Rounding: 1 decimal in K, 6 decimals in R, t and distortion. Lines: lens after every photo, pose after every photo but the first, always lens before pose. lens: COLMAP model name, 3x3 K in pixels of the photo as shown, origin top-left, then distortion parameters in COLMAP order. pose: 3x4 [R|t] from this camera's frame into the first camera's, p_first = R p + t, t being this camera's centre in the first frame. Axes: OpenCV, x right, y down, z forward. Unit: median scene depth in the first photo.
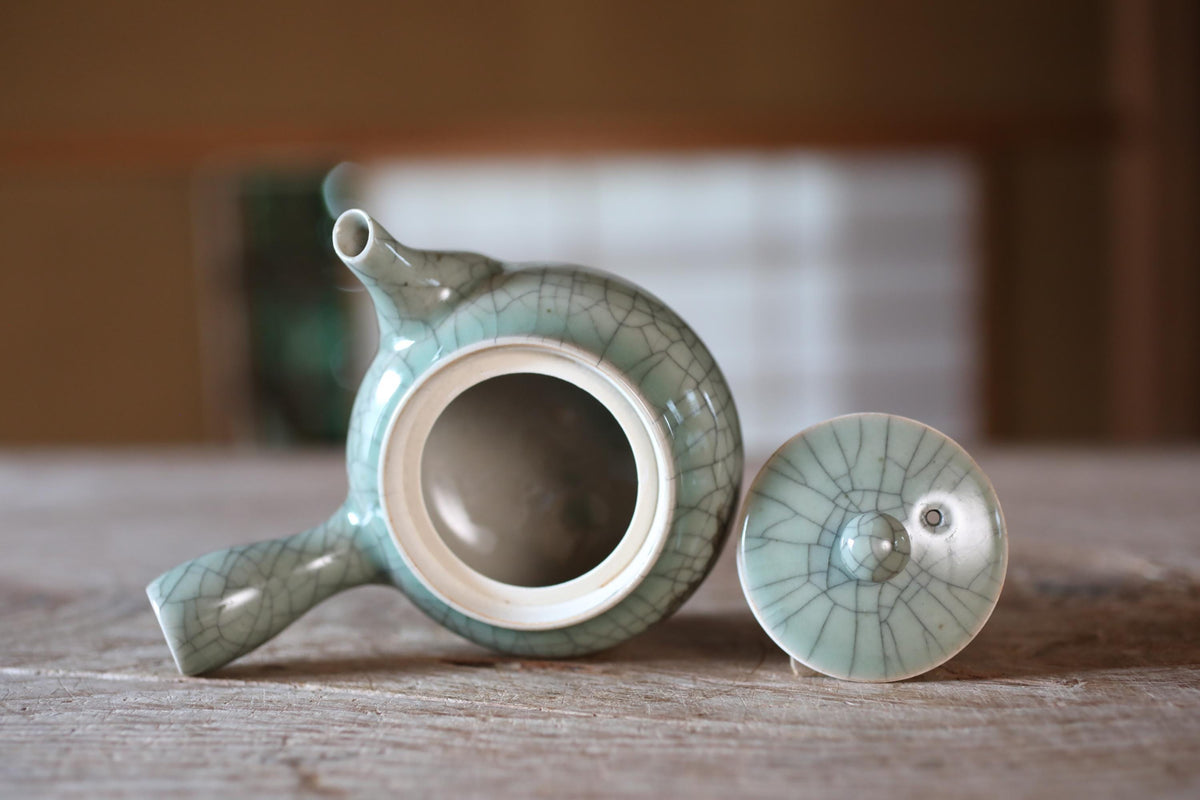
lens RADIAL K [[1834.6, 0, 605.5], [0, 1834.6, 399.3], [0, 0, 1]] dist [0.028936, 0.000000]
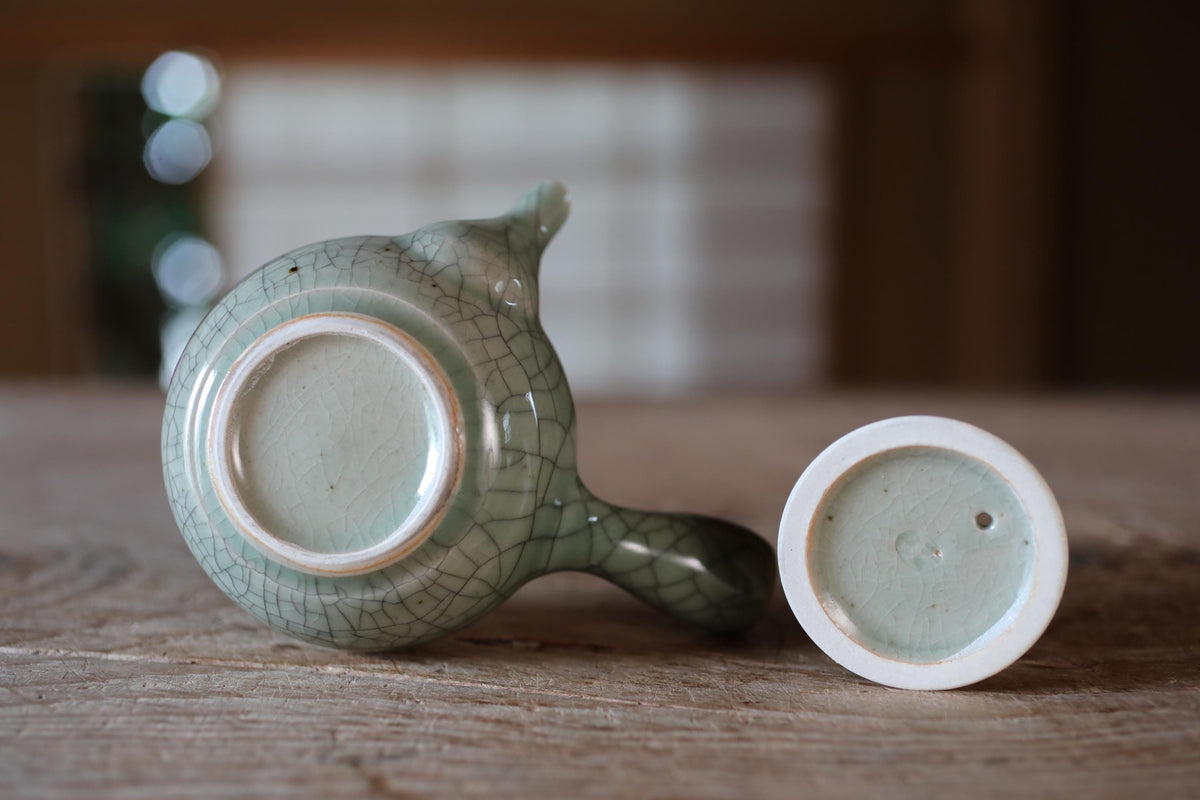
lens RADIAL K [[1834.6, 0, 596.0], [0, 1834.6, 401.5], [0, 0, 1]] dist [0.028936, 0.000000]
pose [[0.994284, 0.010717, 0.106231, -0.138386], [-0.017147, 0.998063, 0.059803, -0.050314], [-0.105384, -0.061283, 0.992541, 0.029041]]
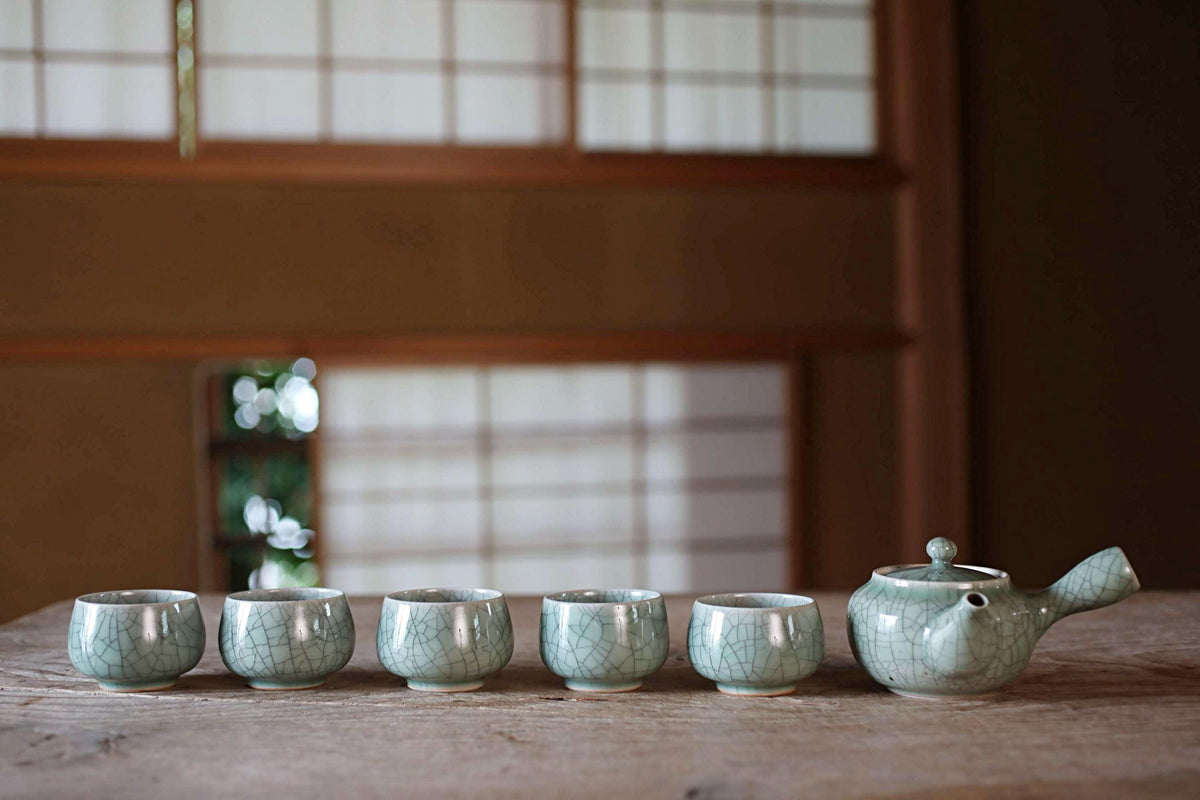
lens RADIAL K [[1834.6, 0, 606.5], [0, 1834.6, 402.0], [0, 0, 1]] dist [0.028936, 0.000000]
pose [[0.995072, 0.013403, 0.098245, -0.252086], [-0.006473, 0.997490, -0.070515, -0.052433], [-0.098943, 0.069531, 0.992661, -1.251598]]
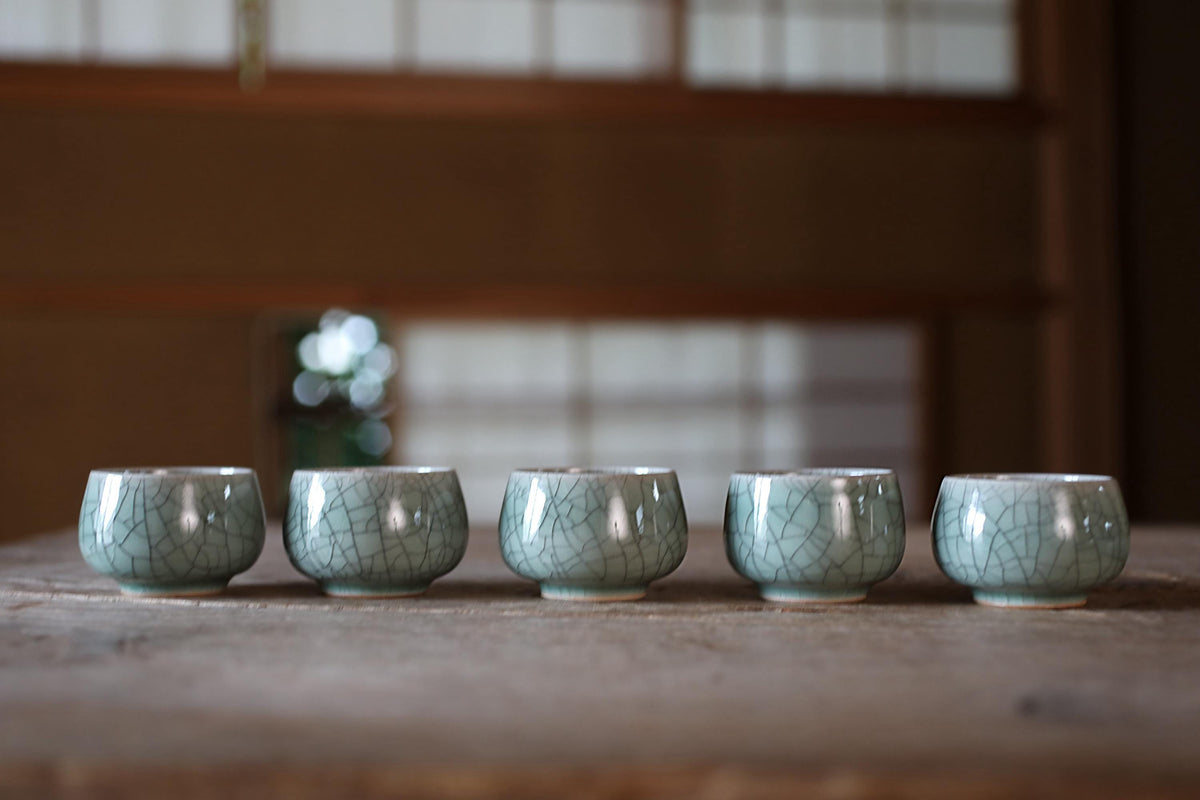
lens RADIAL K [[1834.6, 0, 599.9], [0, 1834.6, 397.8], [0, 0, 1]] dist [0.028936, 0.000000]
pose [[0.997869, 0.021502, 0.061600, -0.327104], [-0.015593, 0.995370, -0.094848, 0.131937], [-0.063355, 0.093686, 0.993584, -0.552011]]
